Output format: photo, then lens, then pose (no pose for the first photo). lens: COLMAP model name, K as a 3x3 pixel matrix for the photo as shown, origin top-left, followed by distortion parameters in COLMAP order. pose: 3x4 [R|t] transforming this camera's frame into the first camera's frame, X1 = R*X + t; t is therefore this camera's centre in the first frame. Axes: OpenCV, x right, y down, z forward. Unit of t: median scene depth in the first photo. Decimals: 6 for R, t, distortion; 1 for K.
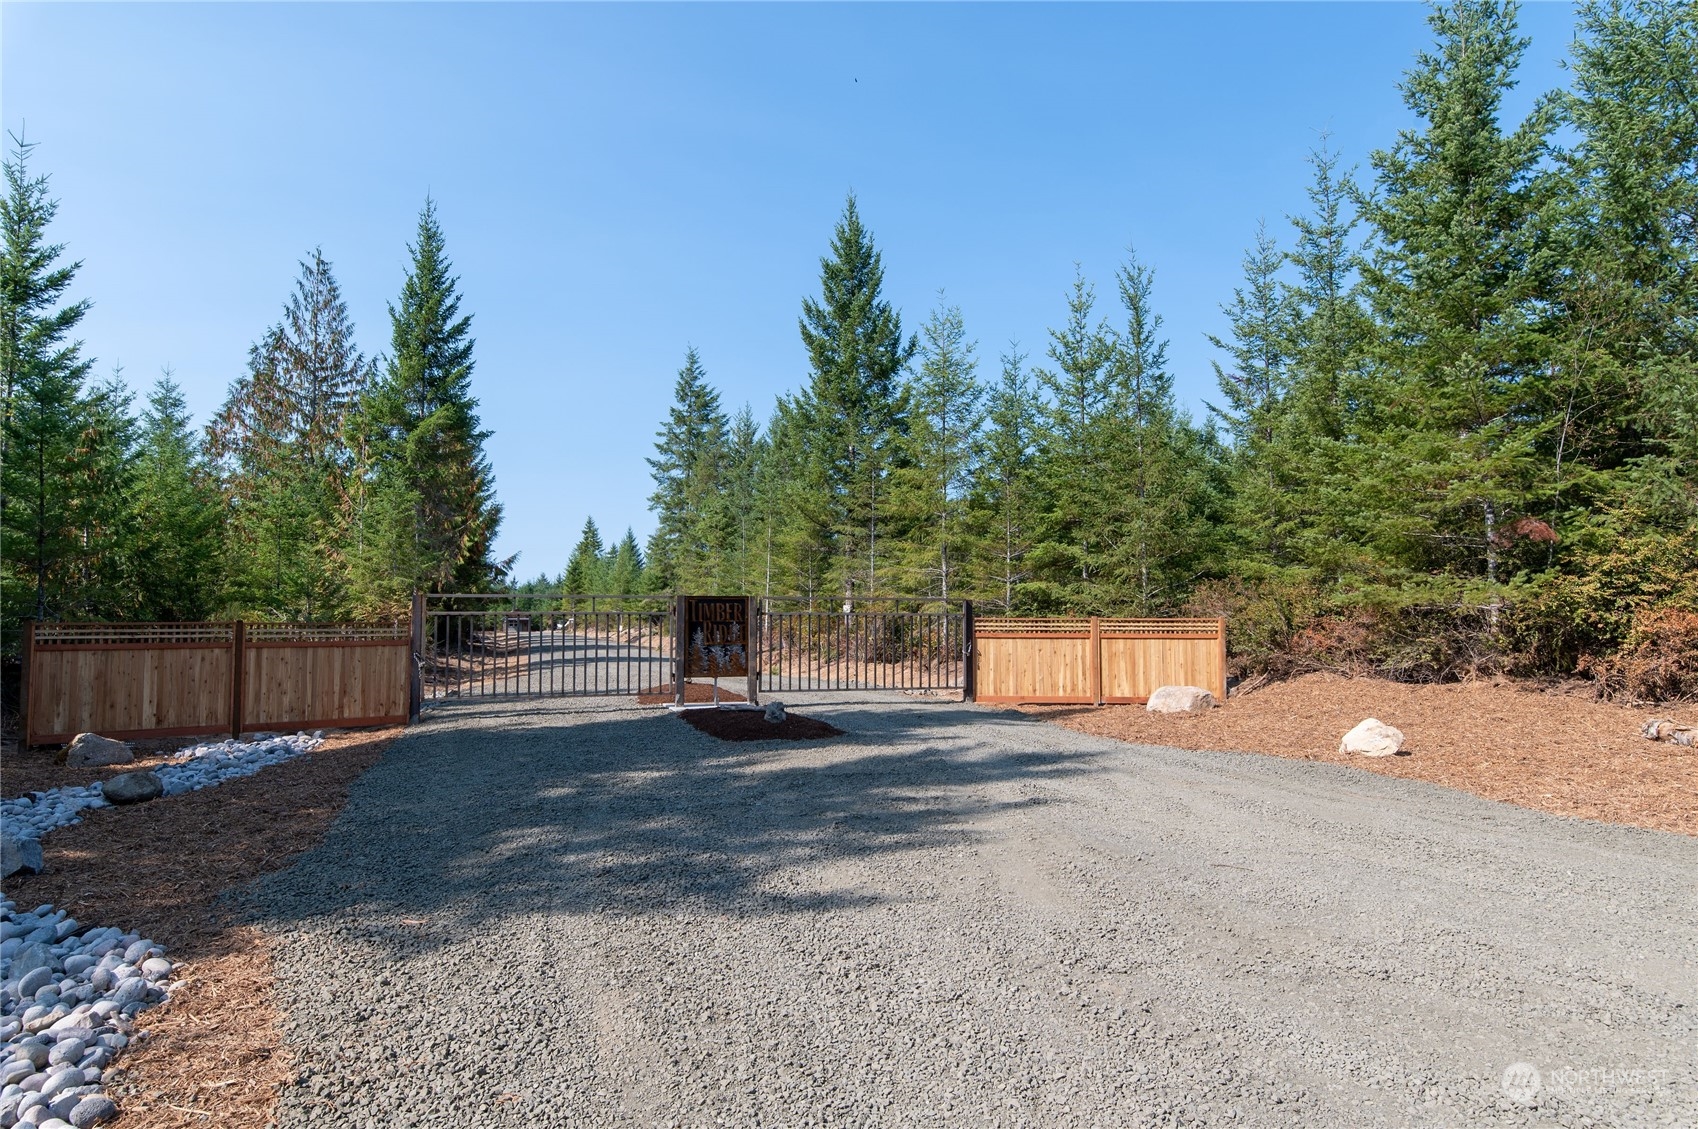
lens RADIAL K [[1532.7, 0, 848.3], [0, 1532.7, 680.8], [0, 0, 1]] dist [0.051367, -0.021650]
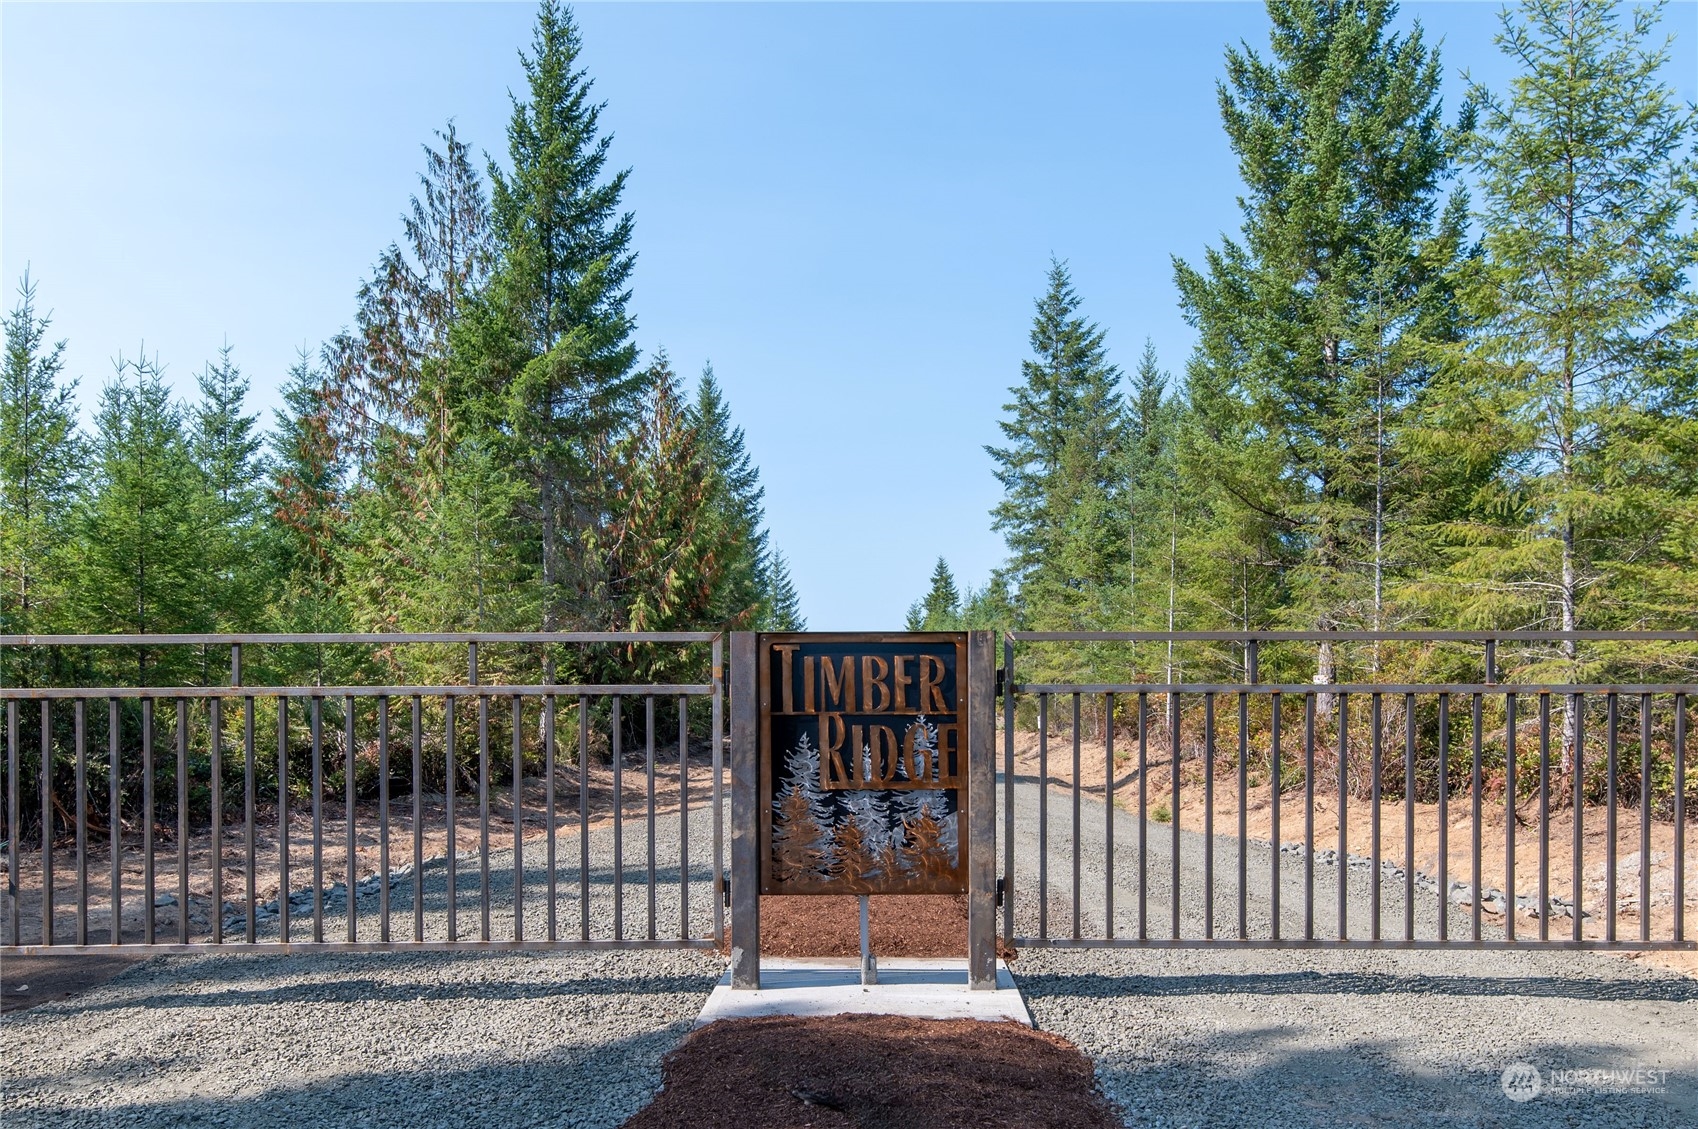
lens RADIAL K [[1532.7, 0, 848.3], [0, 1532.7, 680.8], [0, 0, 1]] dist [0.051367, -0.021650]
pose [[0.953700, -0.007967, -0.300654, 0.002095], [-0.008388, 0.998556, -0.053068, -0.018859], [0.300643, 0.053133, 0.952256, 0.456397]]
